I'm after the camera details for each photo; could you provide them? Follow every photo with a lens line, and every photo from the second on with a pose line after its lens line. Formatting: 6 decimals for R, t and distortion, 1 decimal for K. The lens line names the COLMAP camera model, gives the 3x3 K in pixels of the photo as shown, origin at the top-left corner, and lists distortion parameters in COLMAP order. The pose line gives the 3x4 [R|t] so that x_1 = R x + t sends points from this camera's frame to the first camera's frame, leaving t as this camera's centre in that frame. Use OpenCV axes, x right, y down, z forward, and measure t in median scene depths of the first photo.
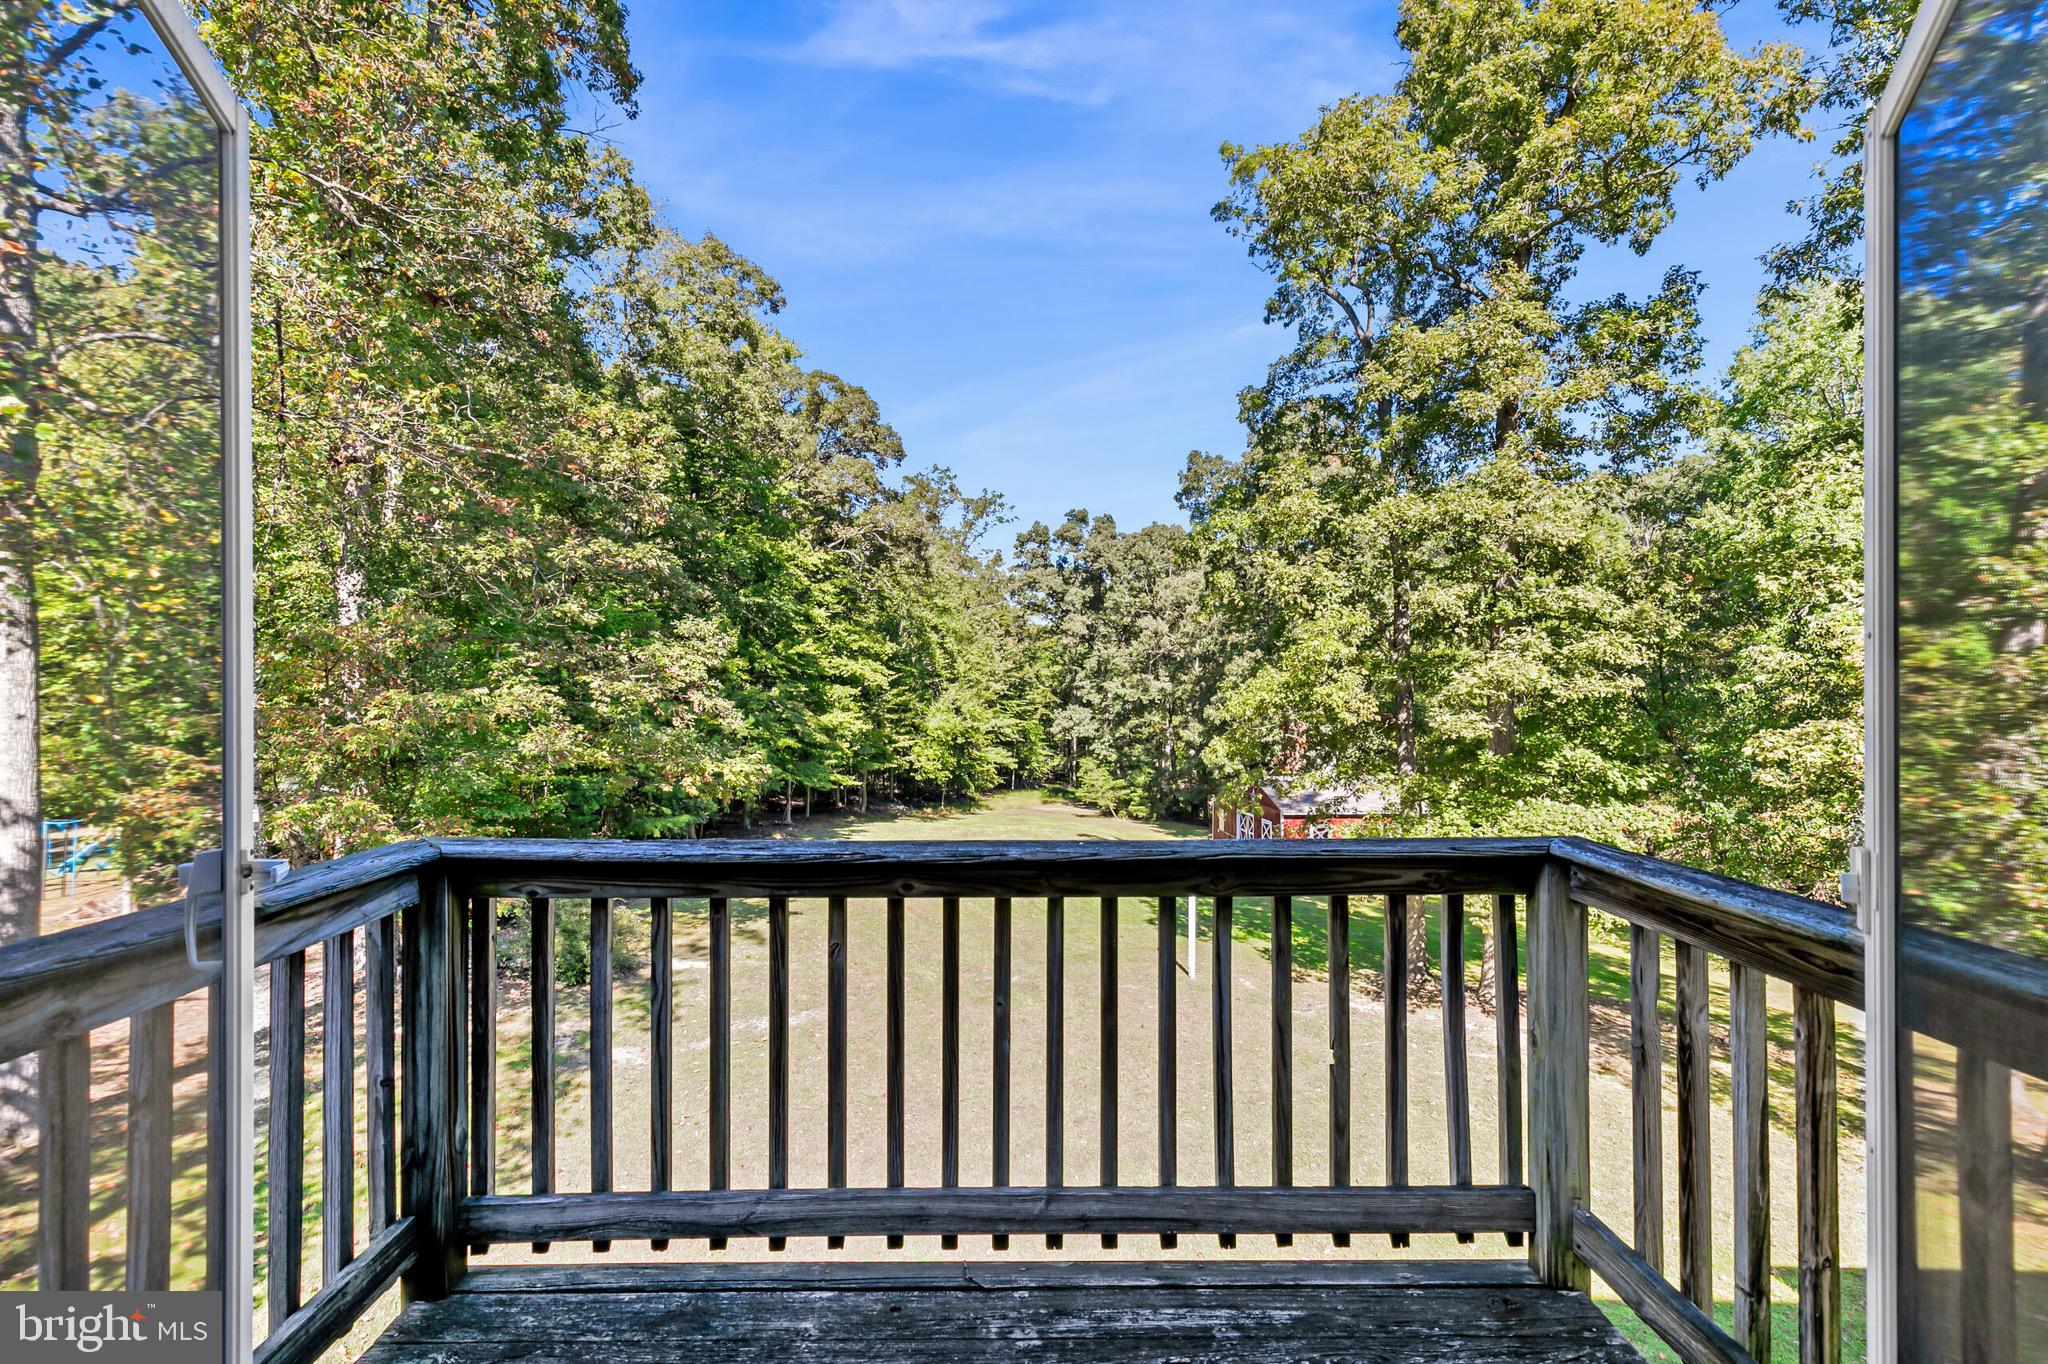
lens RADIAL K [[914.2, 0, 1010.4], [0, 914.2, 679.5], [0, 0, 1]] dist [-0.000499, -0.000066]
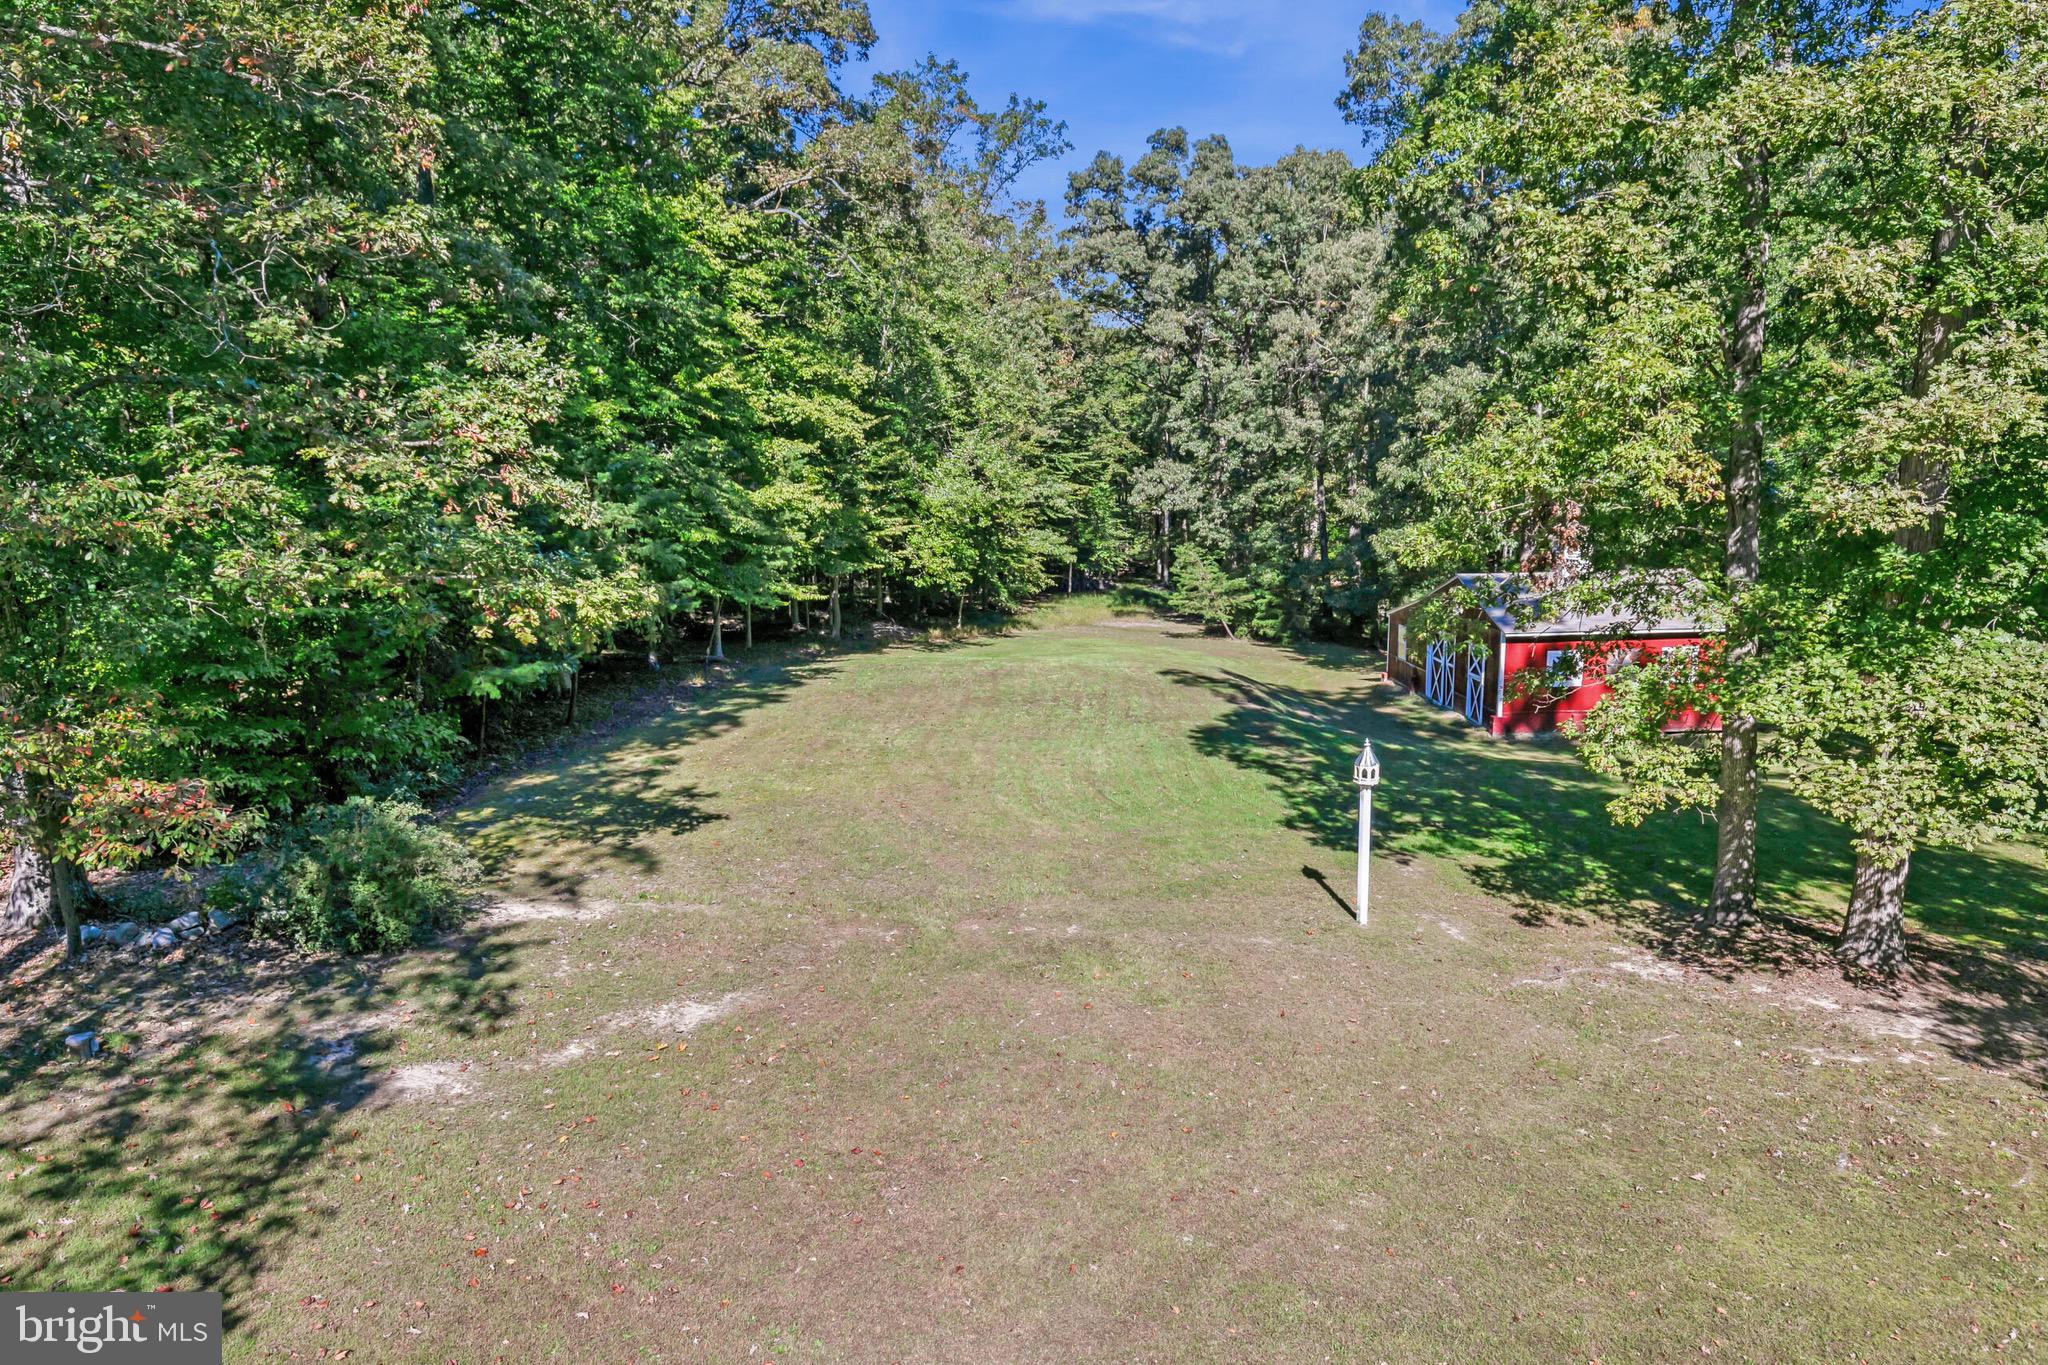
lens RADIAL K [[1391.7, 0, 1025.0], [0, 1391.7, 679.2], [0, 0, 1]] dist [0.004083, 0.002259]
pose [[0.999362, -0.015668, -0.032105, 0.003093], [0.021395, 0.982191, 0.186664, -0.005986], [0.028609, -0.187232, 0.981899, 0.049863]]
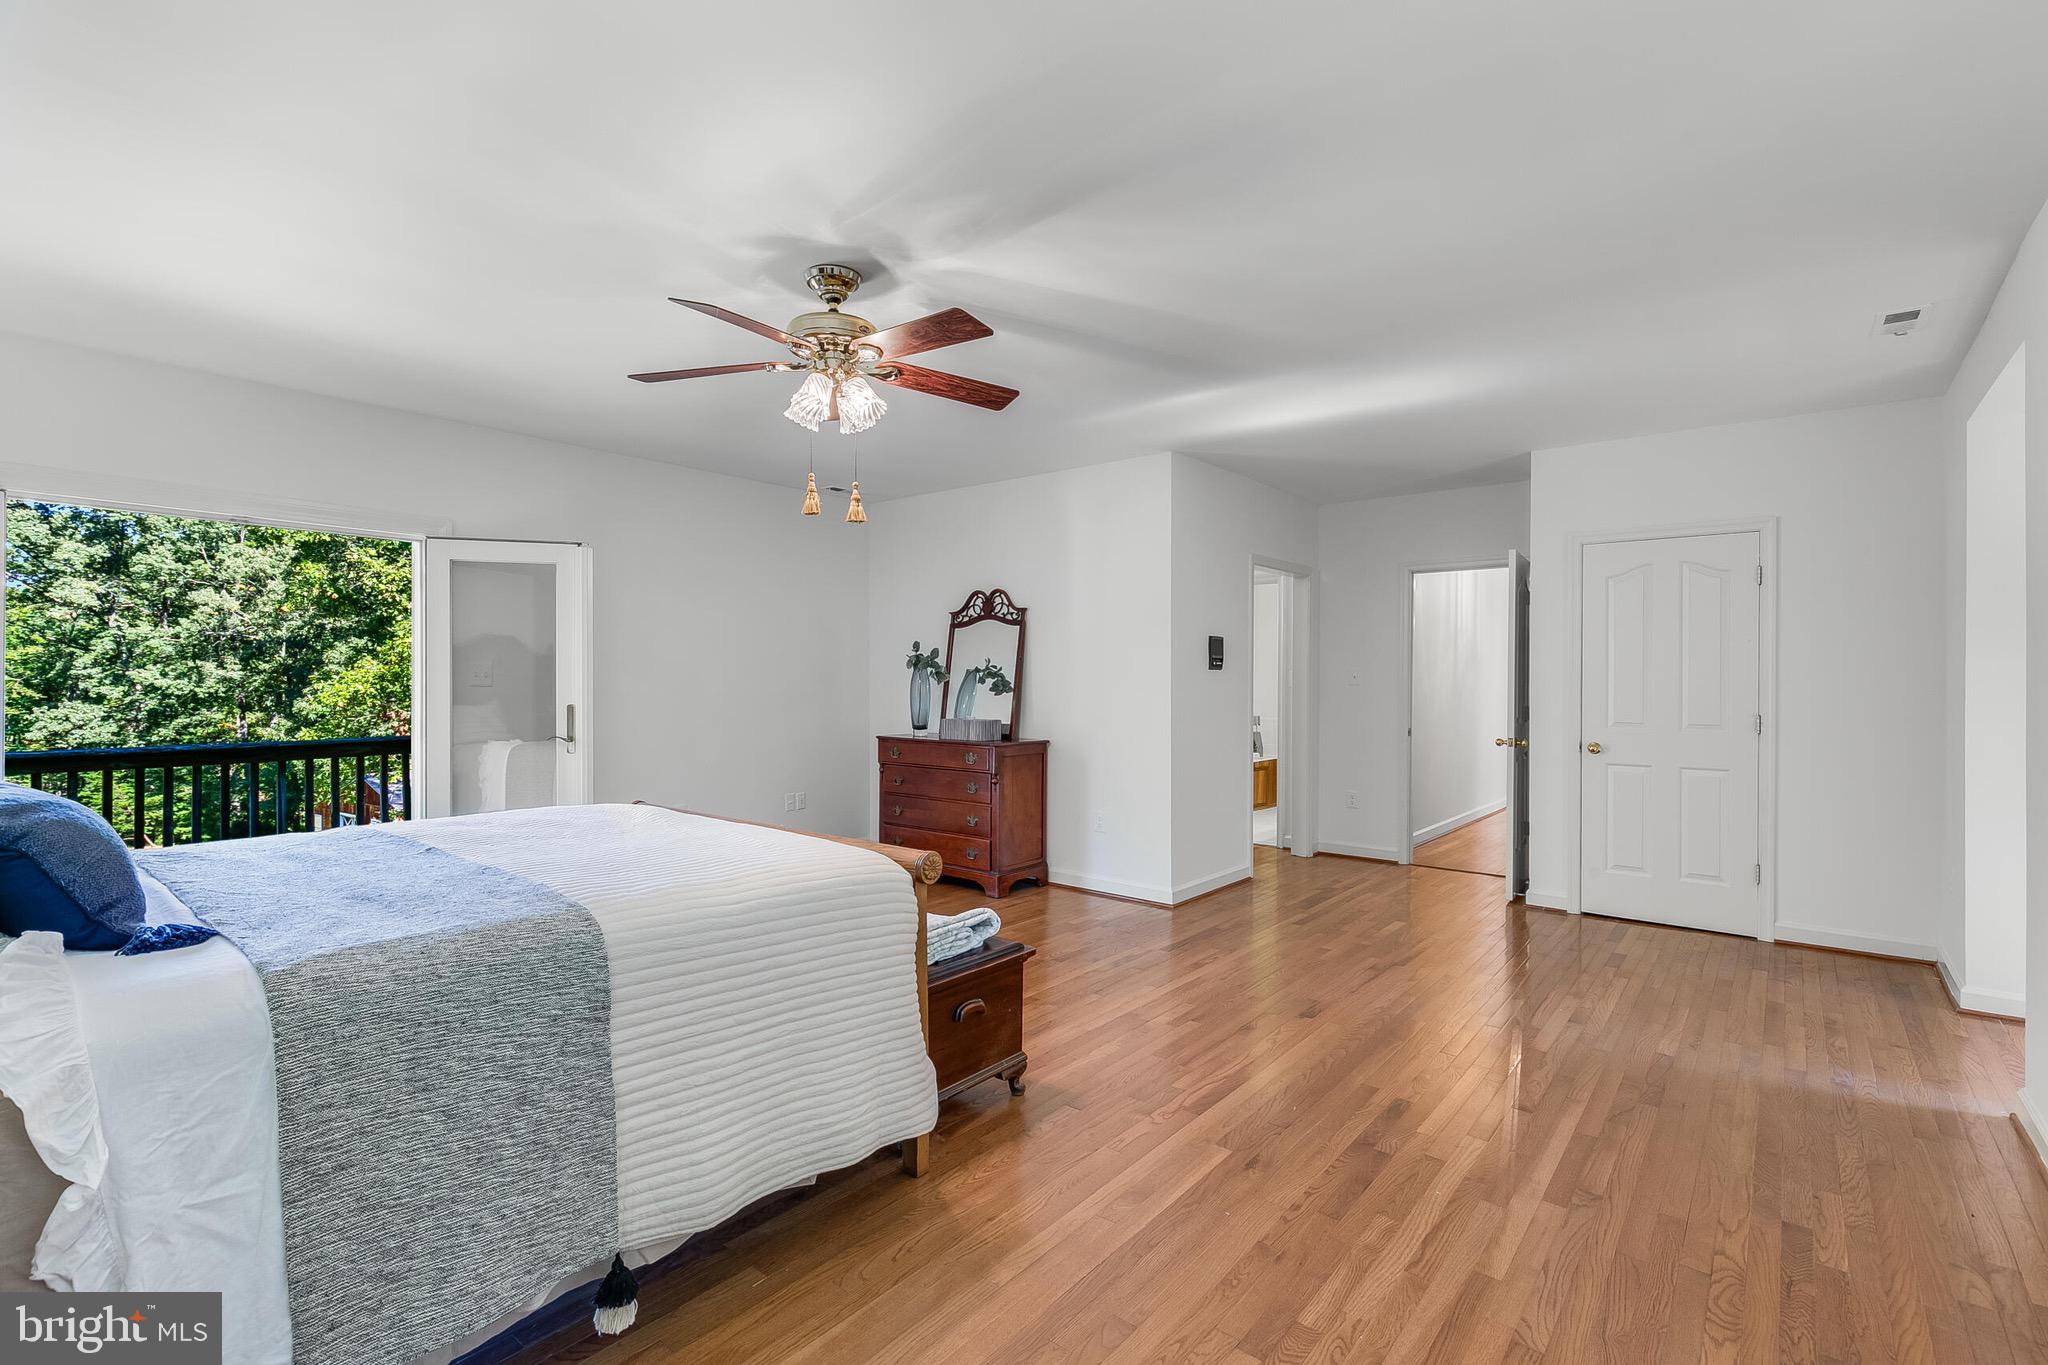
lens RADIAL K [[923.7, 0, 1028.5], [0, 923.7, 678.4], [0, 0, 1]] dist [0.004541, 0.001308]
pose [[0.639377, 0.000516, 0.768894, -0.019209], [-0.008213, 0.999947, 0.006159, -0.001796], [-0.768850, -0.010253, 0.639347, -0.105714]]
